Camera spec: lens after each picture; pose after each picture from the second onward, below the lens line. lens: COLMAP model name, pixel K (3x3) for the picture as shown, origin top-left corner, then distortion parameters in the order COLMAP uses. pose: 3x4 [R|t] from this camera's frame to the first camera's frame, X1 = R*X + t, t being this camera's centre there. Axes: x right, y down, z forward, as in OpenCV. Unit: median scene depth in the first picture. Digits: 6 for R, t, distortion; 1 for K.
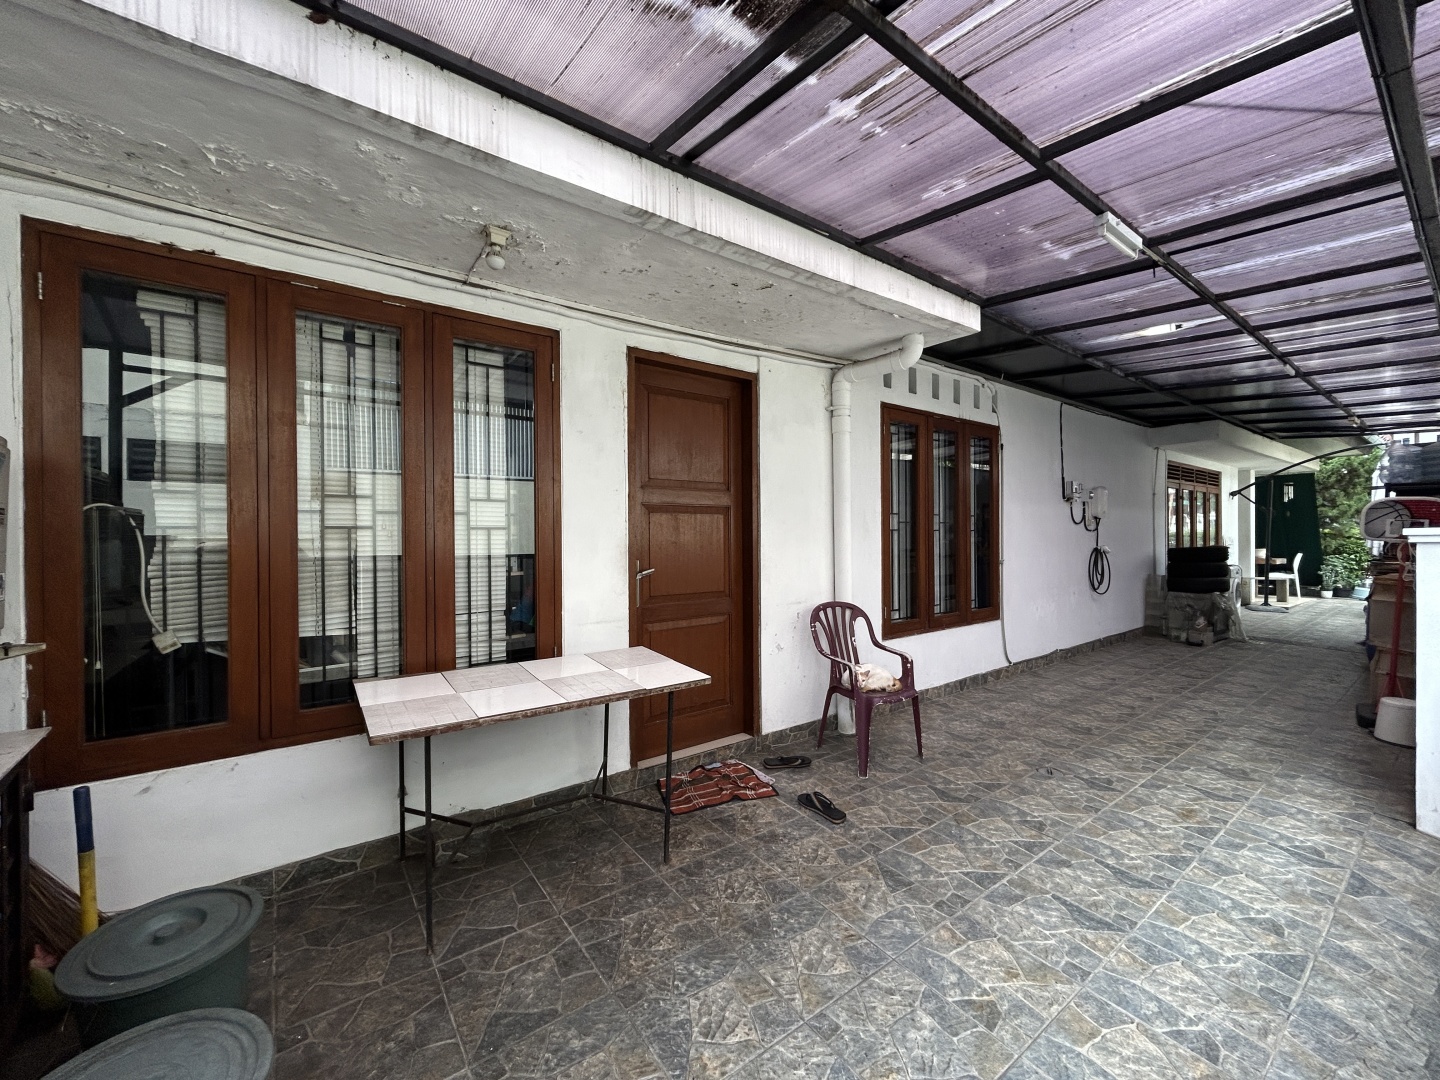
lens RADIAL K [[588.7, 0, 719.2], [0, 588.7, 538.1], [0, 0, 1]] dist [0.000928, 0.000590]
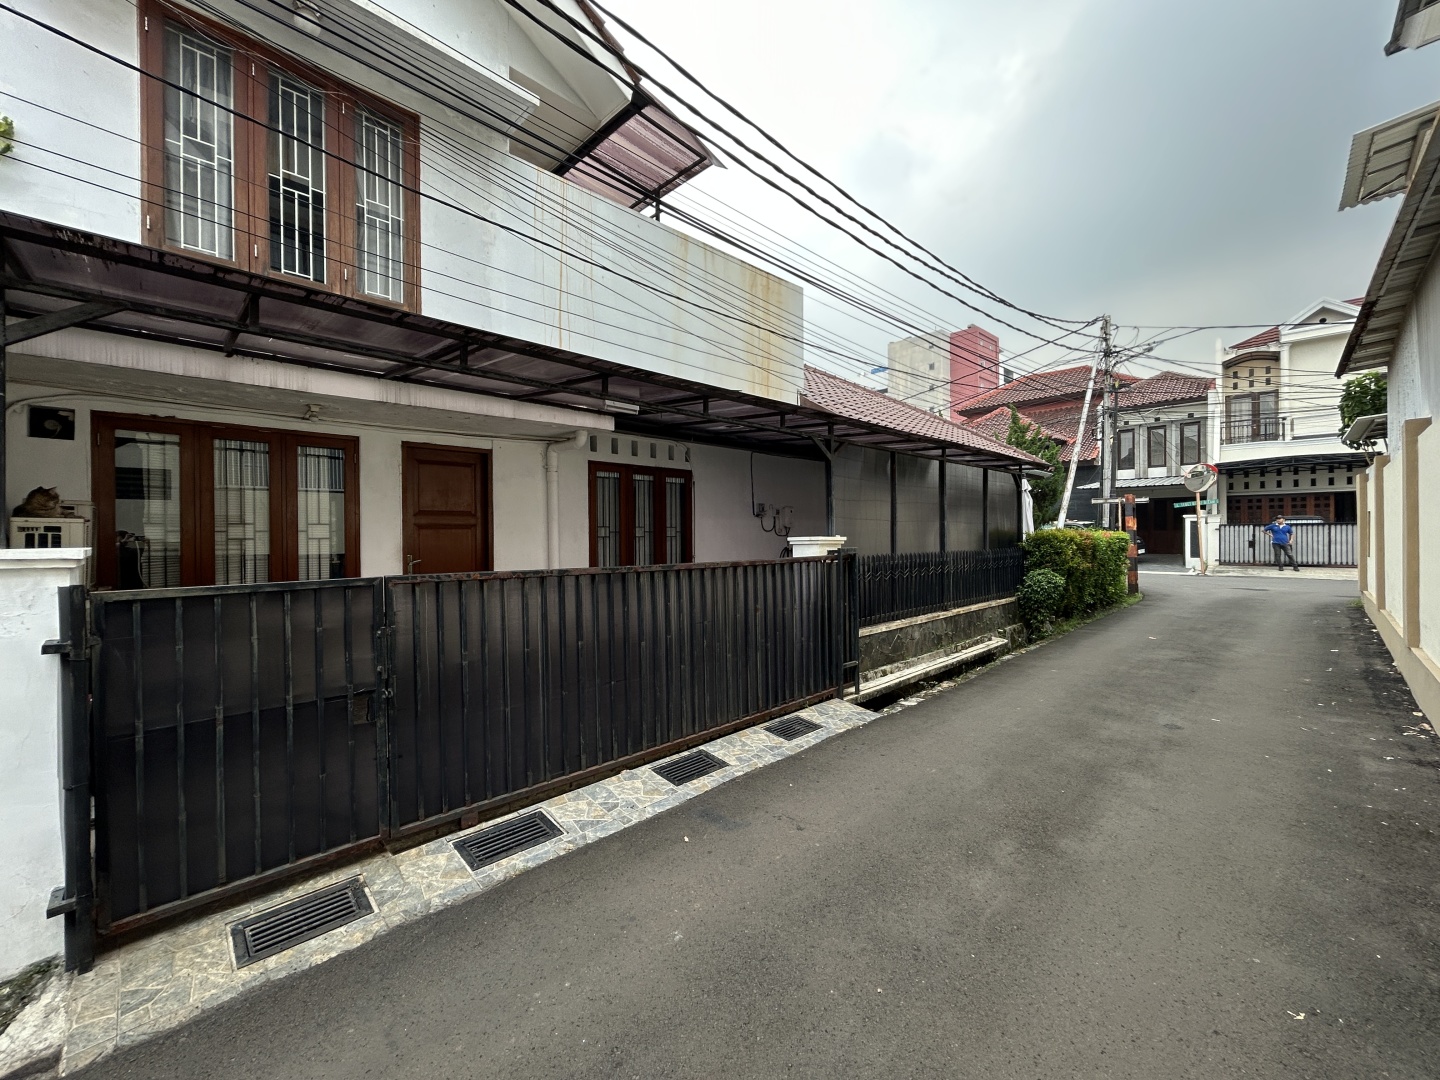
lens RADIAL K [[588.7, 0, 718.7], [0, 588.7, 537.1], [0, 0, 1]] dist [0.000928, 0.000590]
pose [[0.992159, -0.006650, 0.124806, 0.683540], [0.007866, 0.999926, -0.009256, 0.006818], [-0.124735, 0.010165, 0.992138, -1.110153]]
